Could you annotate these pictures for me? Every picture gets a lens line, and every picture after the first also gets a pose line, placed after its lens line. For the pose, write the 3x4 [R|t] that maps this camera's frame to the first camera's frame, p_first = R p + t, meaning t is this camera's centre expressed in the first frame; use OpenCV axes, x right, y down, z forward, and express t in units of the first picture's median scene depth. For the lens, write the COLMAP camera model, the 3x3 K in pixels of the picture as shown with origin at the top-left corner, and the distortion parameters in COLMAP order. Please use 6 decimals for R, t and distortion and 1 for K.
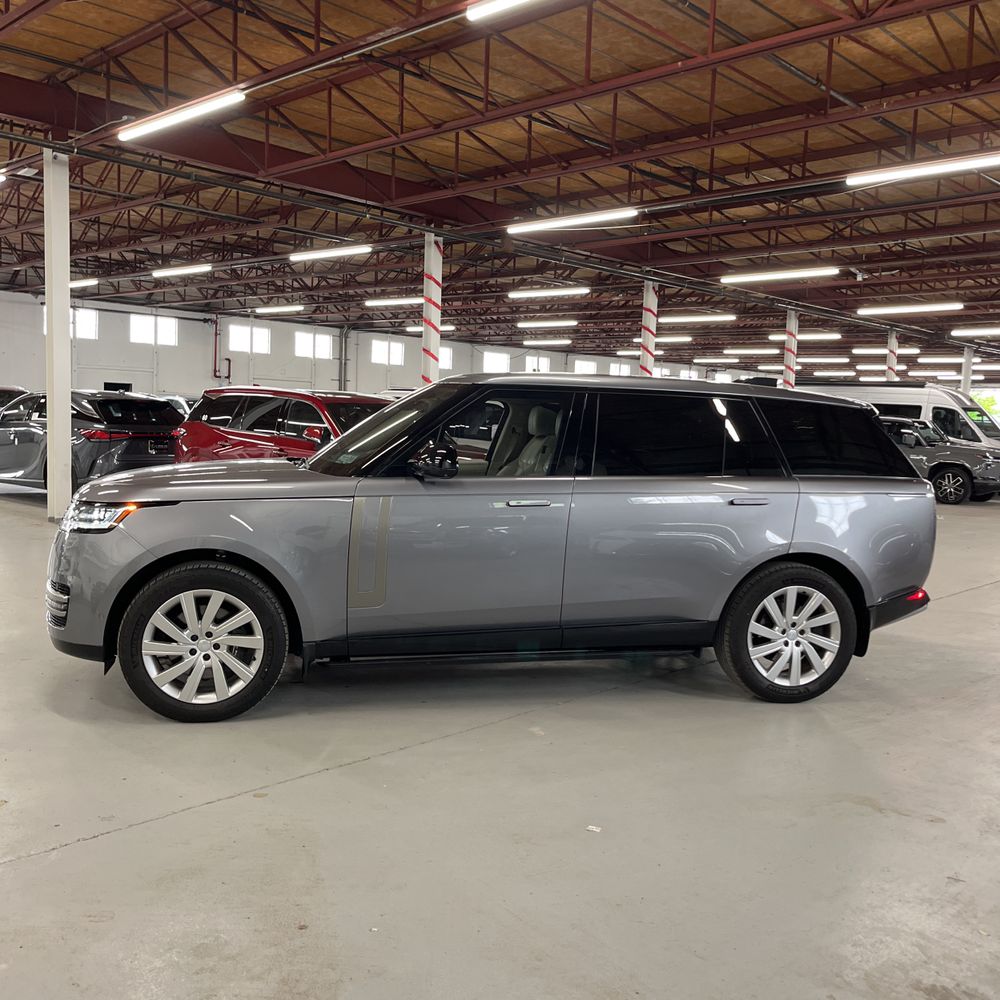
lens RADIAL K [[997.4, 0, 498.3], [0, 997.4, 505.3], [0, 0, 1]] dist [0.032201, -0.034699]
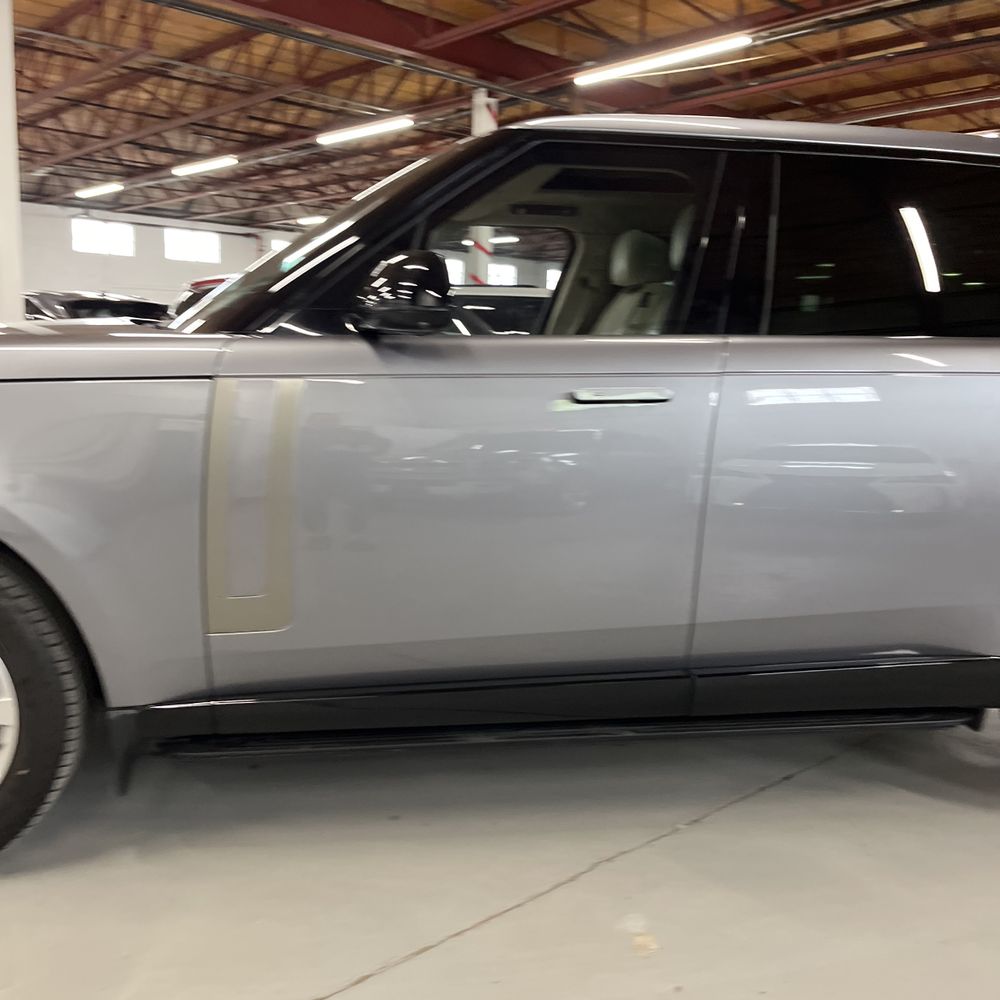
lens RADIAL K [[997.4, 0, 498.3], [0, 997.4, 505.3], [0, 0, 1]] dist [0.032201, -0.034699]
pose [[0.997744, 0.006972, -0.066777, 0.005992], [-0.002580, 0.997841, 0.065632, 0.016373], [0.067090, -0.065312, 0.995607, 0.541522]]
